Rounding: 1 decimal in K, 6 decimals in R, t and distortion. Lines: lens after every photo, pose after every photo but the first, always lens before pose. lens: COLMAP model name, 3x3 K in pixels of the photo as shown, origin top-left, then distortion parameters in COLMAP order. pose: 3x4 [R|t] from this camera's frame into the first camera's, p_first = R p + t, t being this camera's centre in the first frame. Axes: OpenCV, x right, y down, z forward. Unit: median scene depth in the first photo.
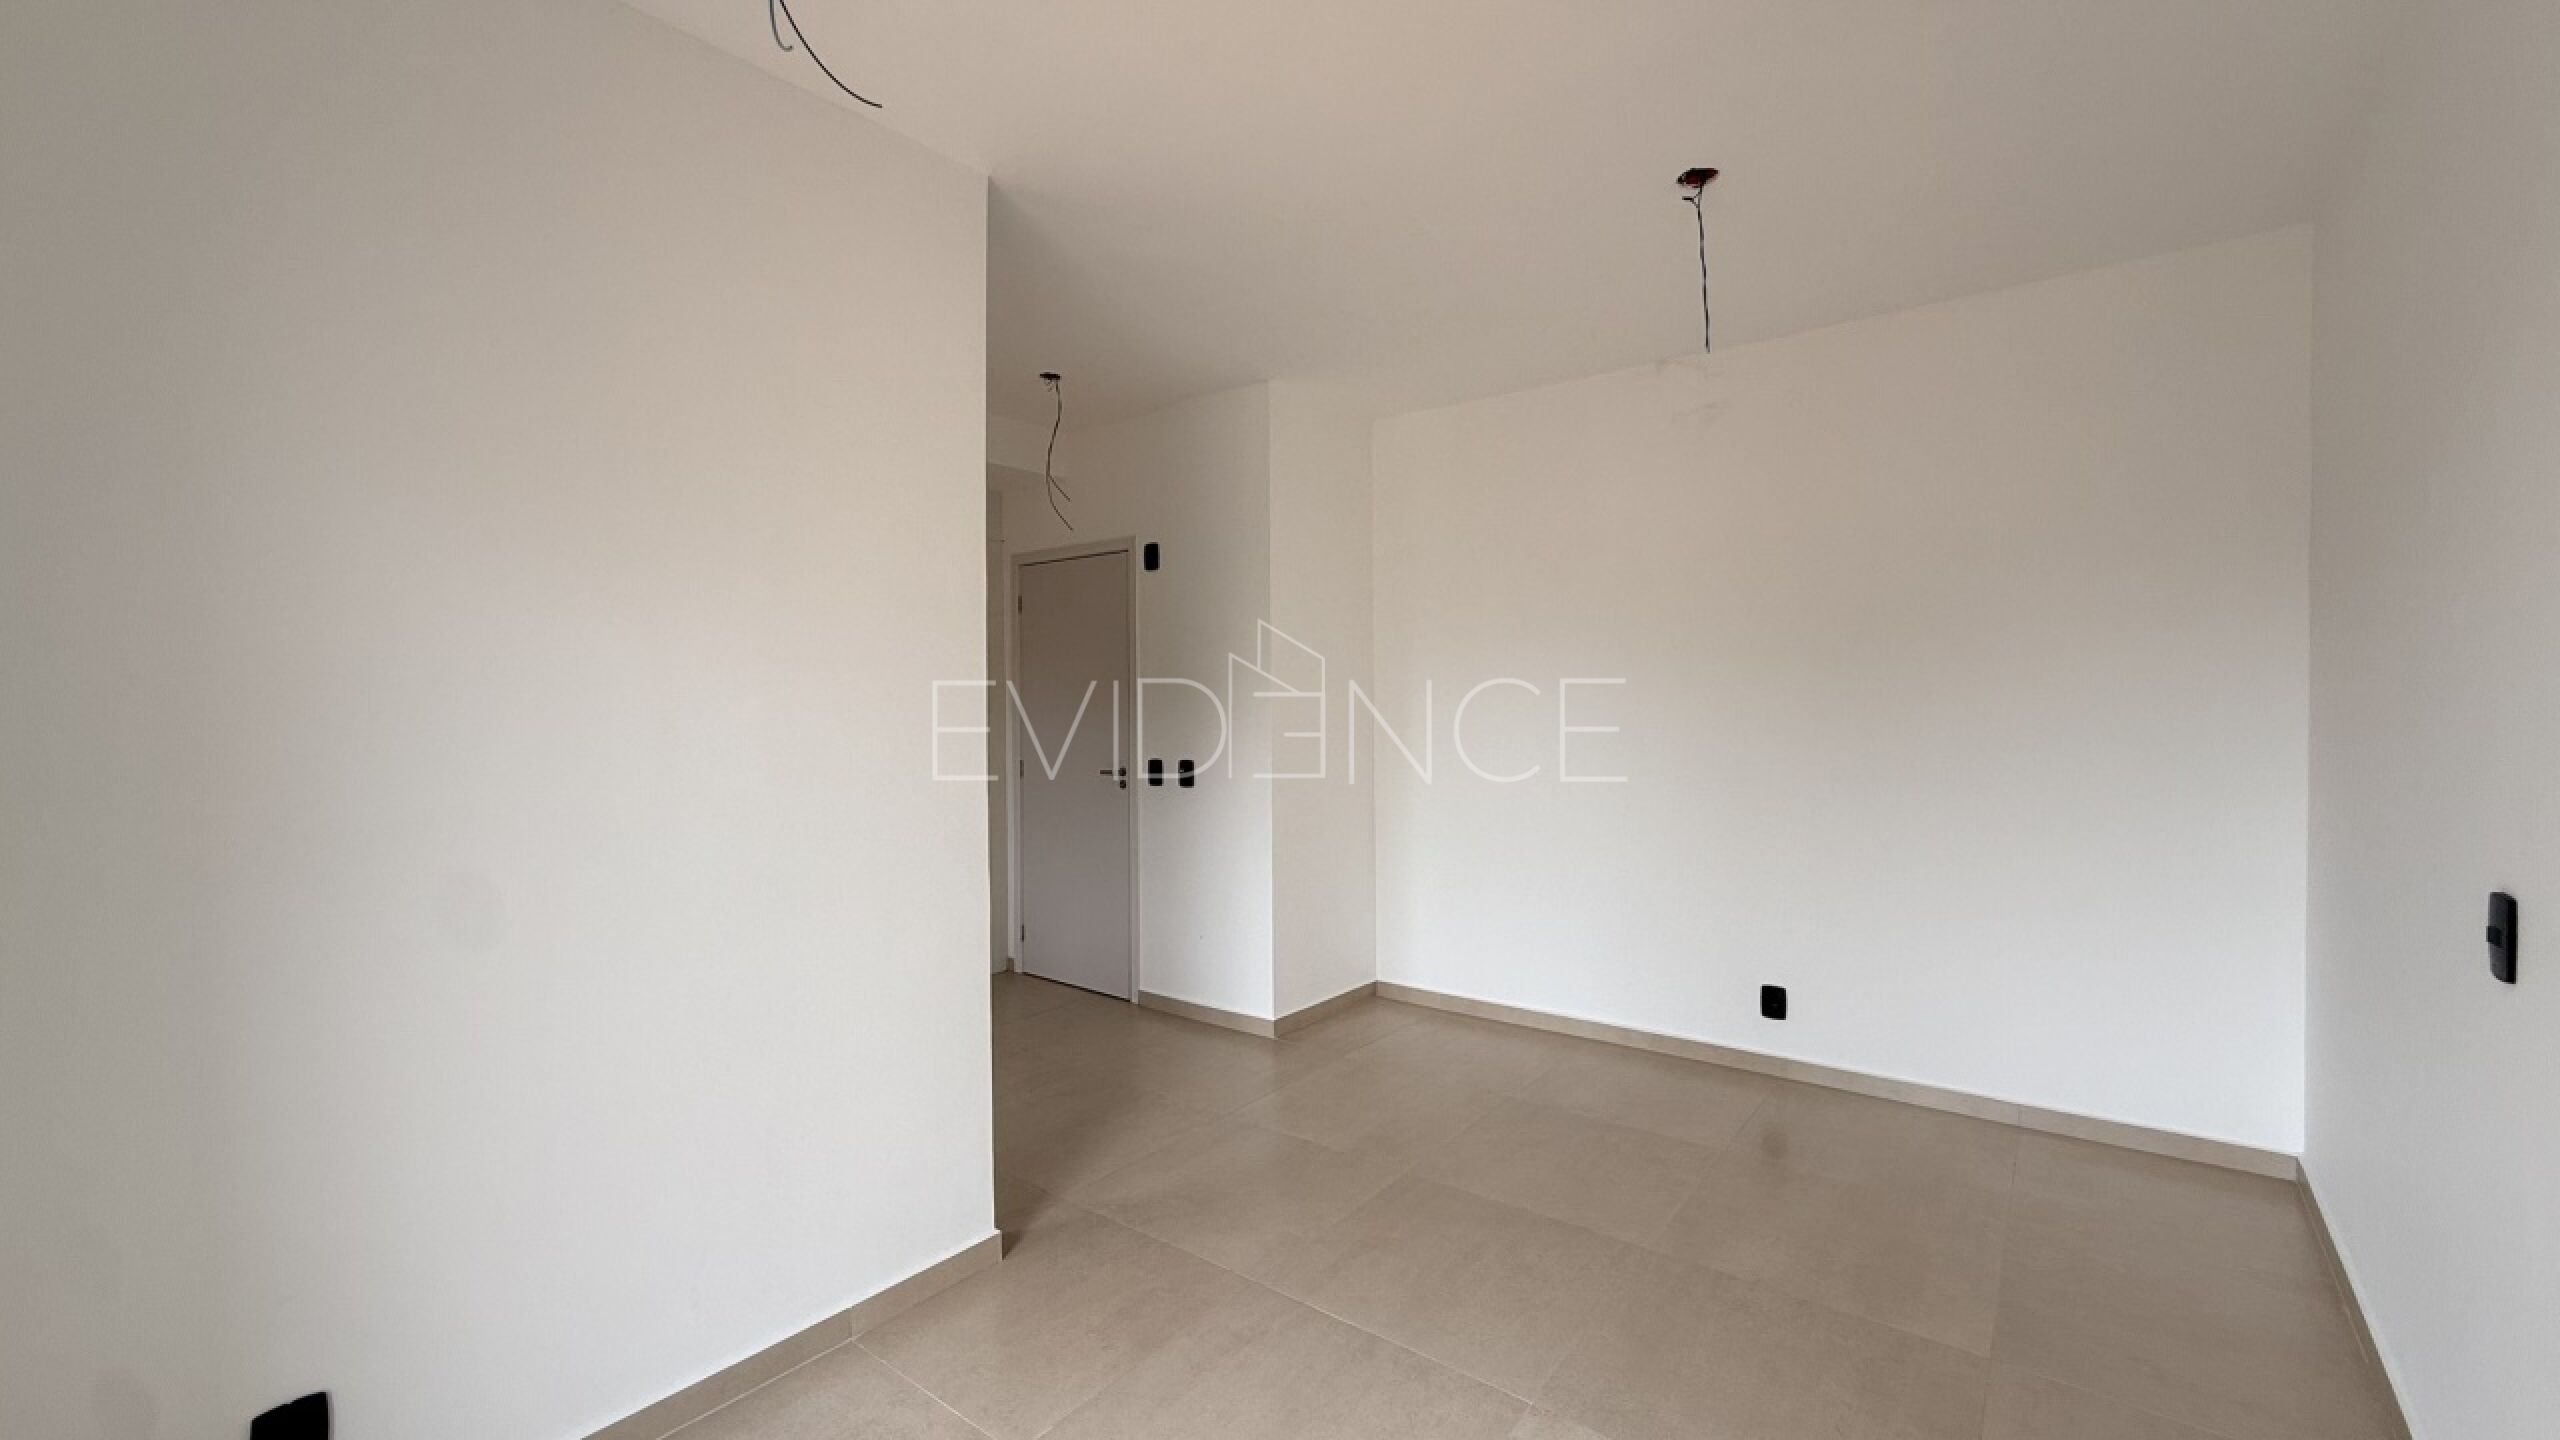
lens RADIAL K [[1019.4, 0, 1280.3], [0, 1019.4, 707.3], [0, 0, 1]] dist [-0.000504, 0.001007]
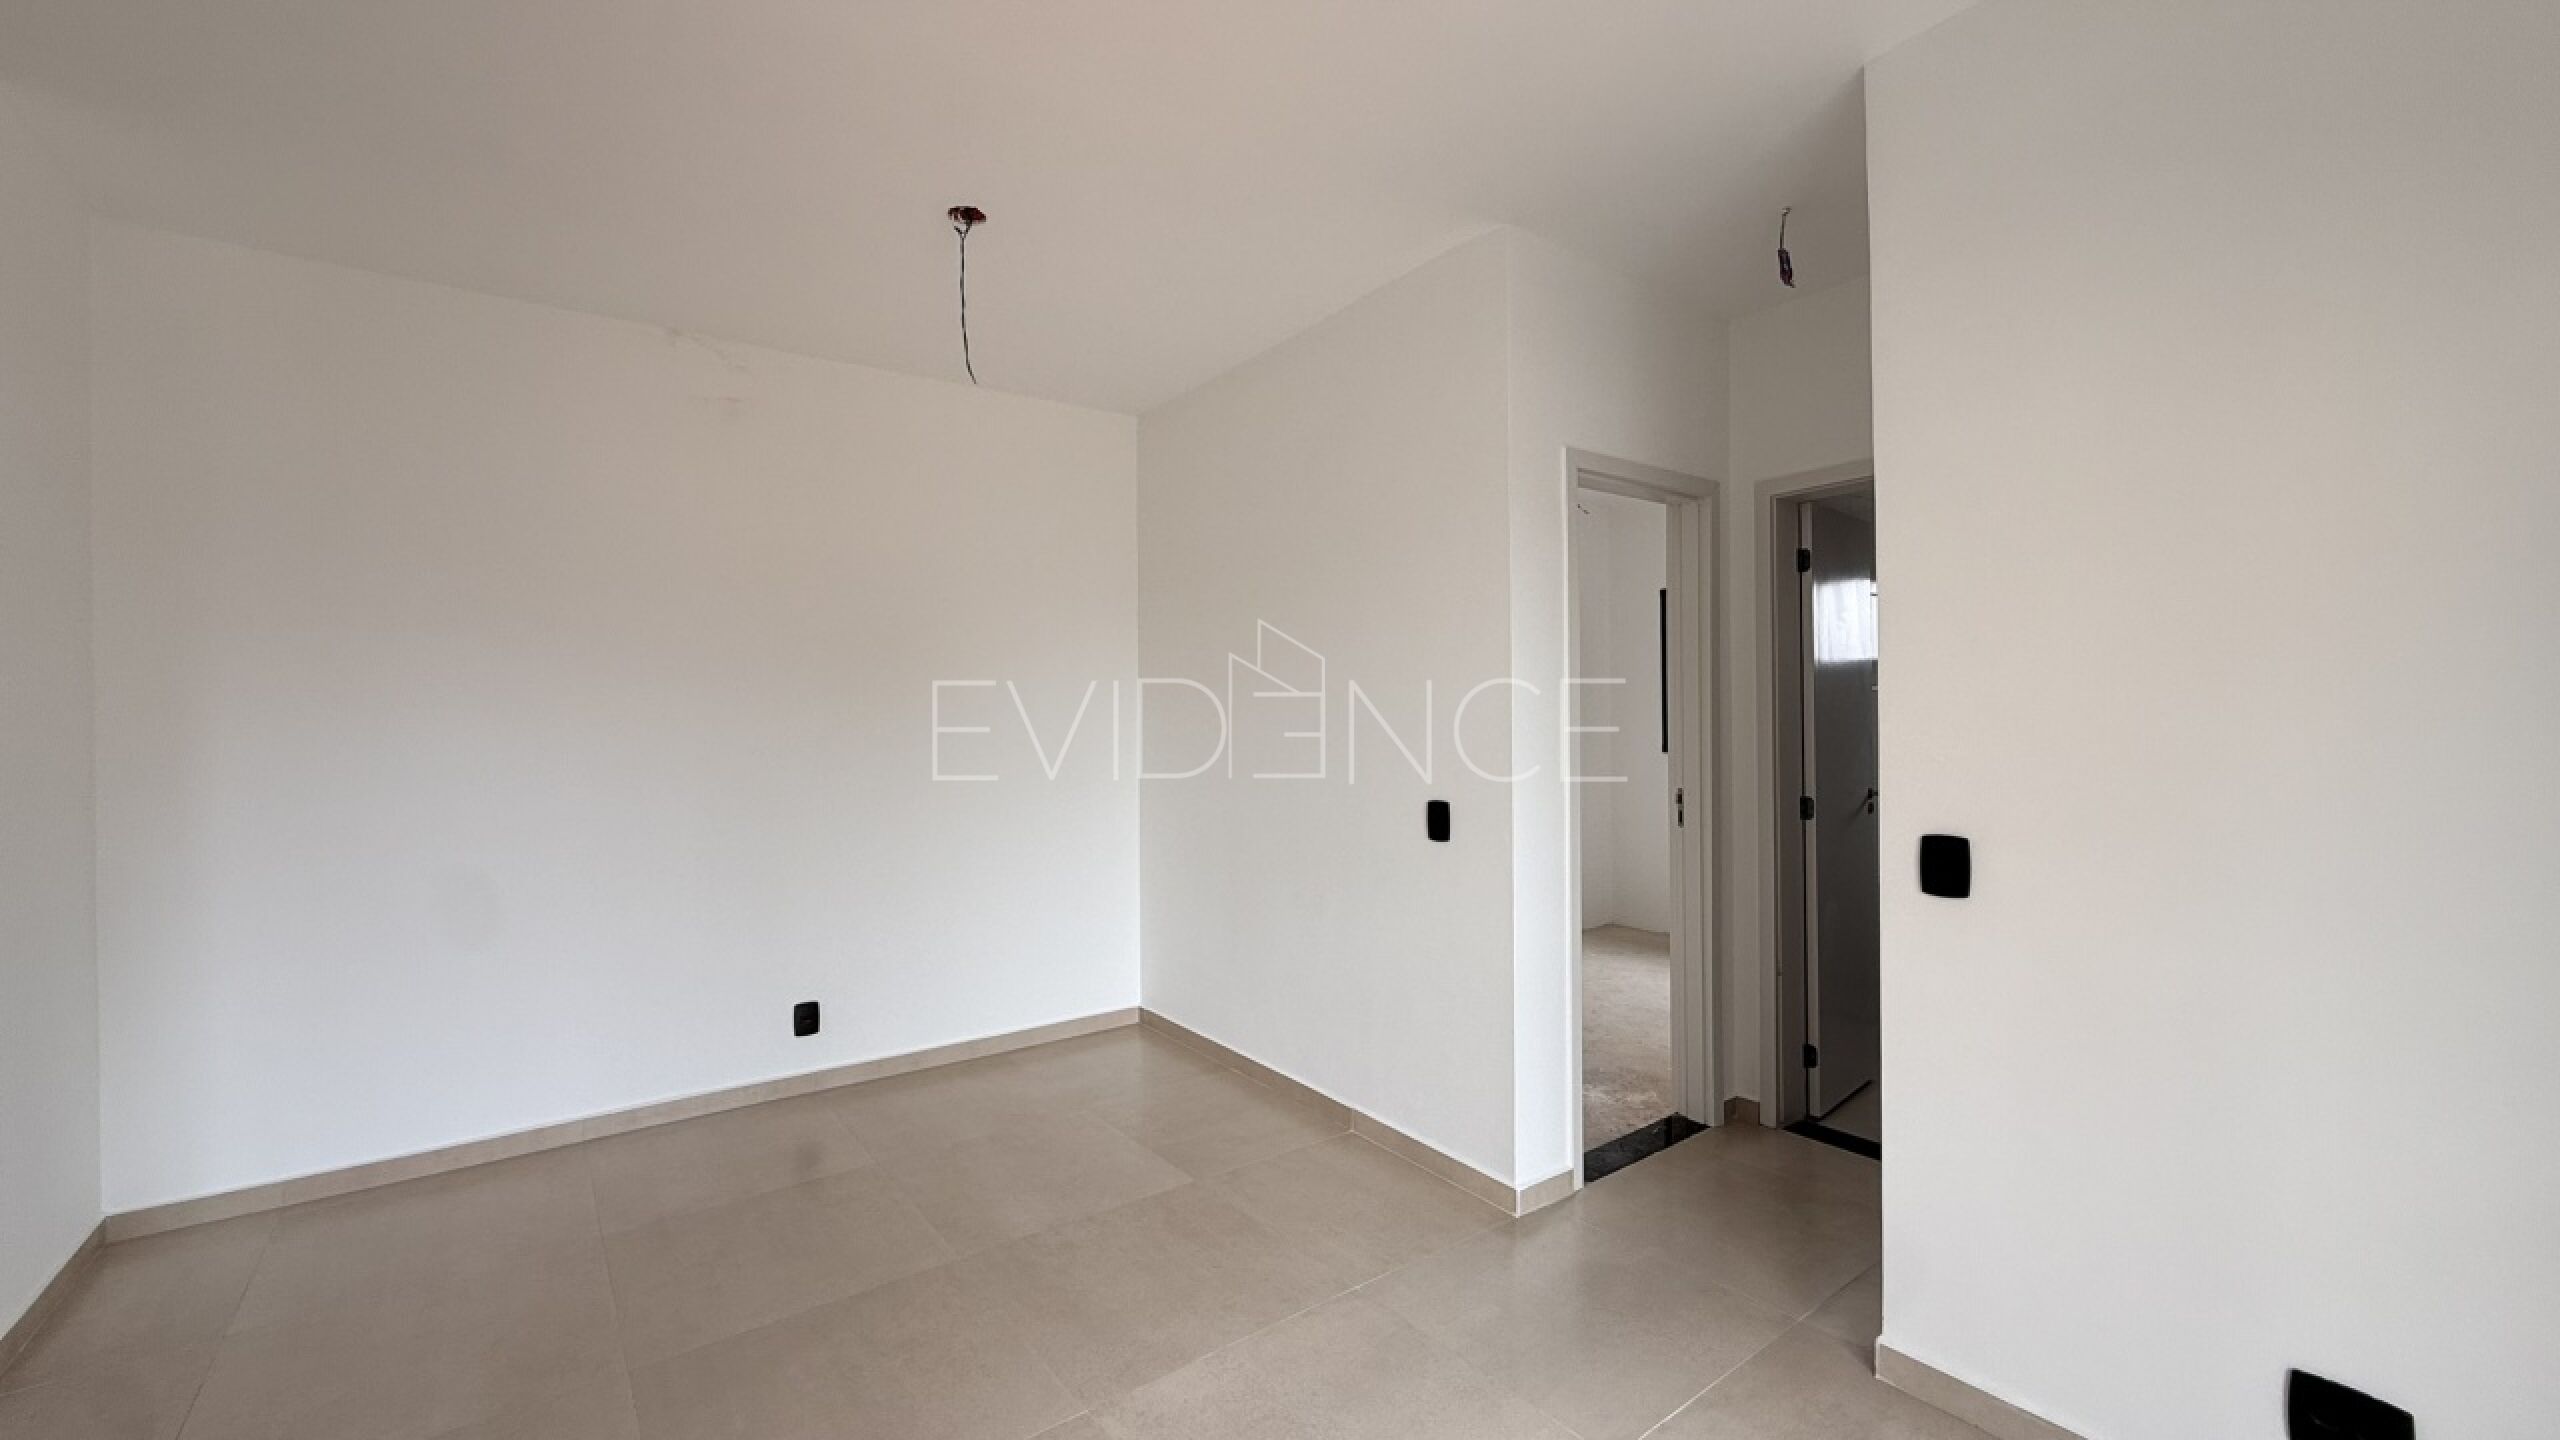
lens RADIAL K [[1019.4, 0, 1274.4], [0, 1019.4, 711.4], [0, 0, 1]] dist [-0.000504, 0.001007]
pose [[0.265869, 0.006742, 0.963986, -0.357374], [0.013245, 0.999856, -0.010645, 0.005836], [-0.963918, 0.015598, 0.265741, 0.291627]]
